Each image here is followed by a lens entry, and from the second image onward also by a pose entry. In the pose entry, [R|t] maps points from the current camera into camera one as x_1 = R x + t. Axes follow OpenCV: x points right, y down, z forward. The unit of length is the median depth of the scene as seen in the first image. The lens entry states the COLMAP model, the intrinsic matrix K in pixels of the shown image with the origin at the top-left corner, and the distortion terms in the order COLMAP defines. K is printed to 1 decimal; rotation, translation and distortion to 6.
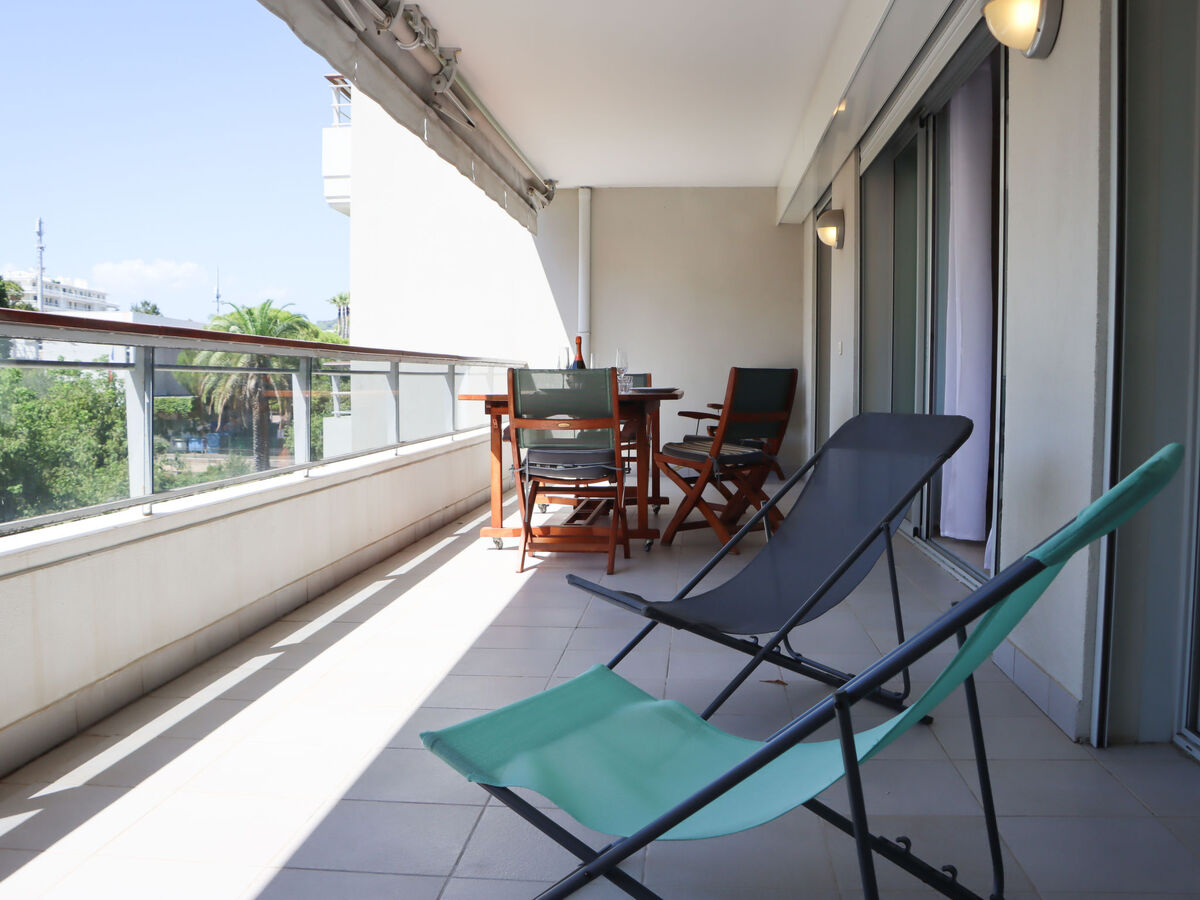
lens RADIAL K [[1110.7, 0, 600.0], [0, 1110.7, 450.0], [0, 0, 1]] dist [-0.199928, 0.190376]
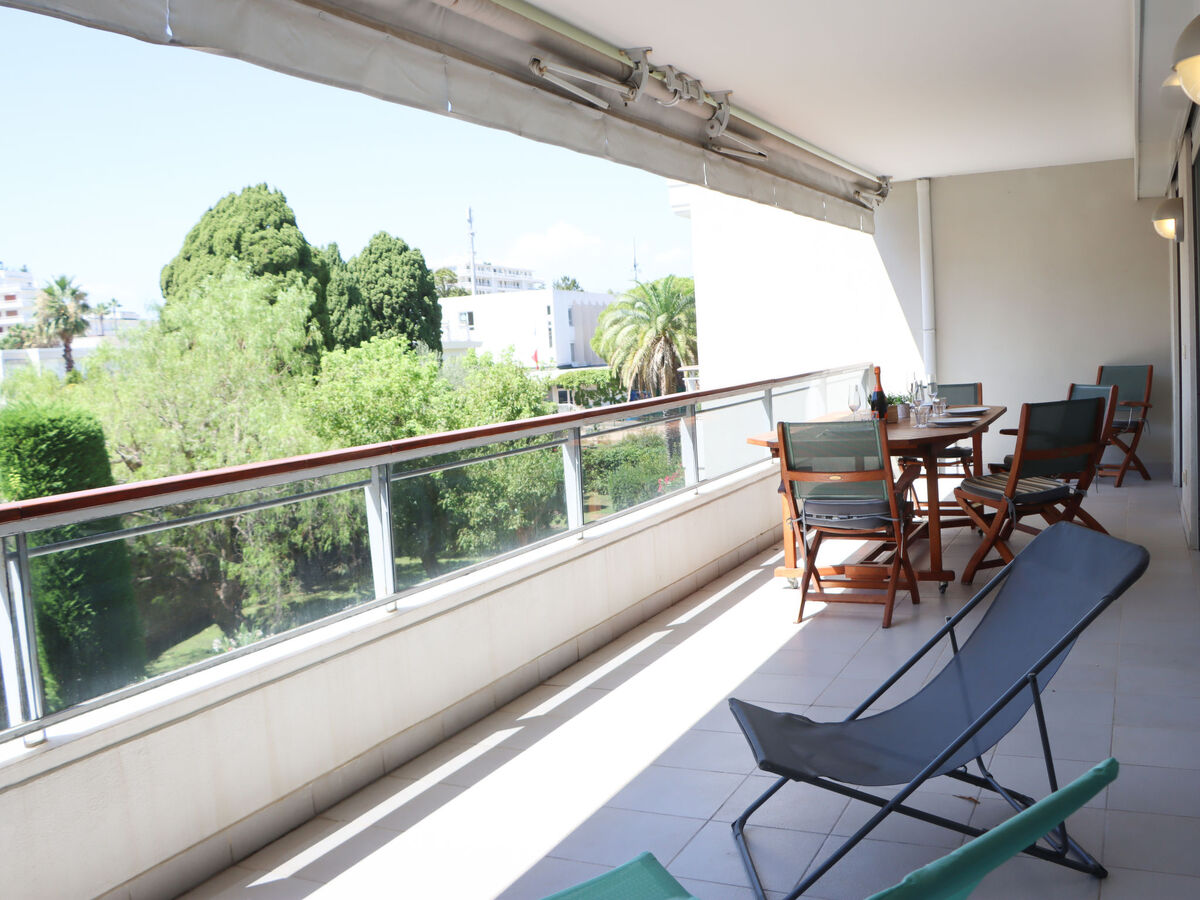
lens RADIAL K [[1106.3, 0, 604.5], [0, 1106.3, 460.4], [0, 0, 1]] dist [-0.177295, 0.146136]
pose [[0.929438, -0.021473, -0.368352, 0.121992], [0.040480, 0.998213, 0.043950, -0.079284], [0.366750, -0.055760, 0.928647, 0.011649]]
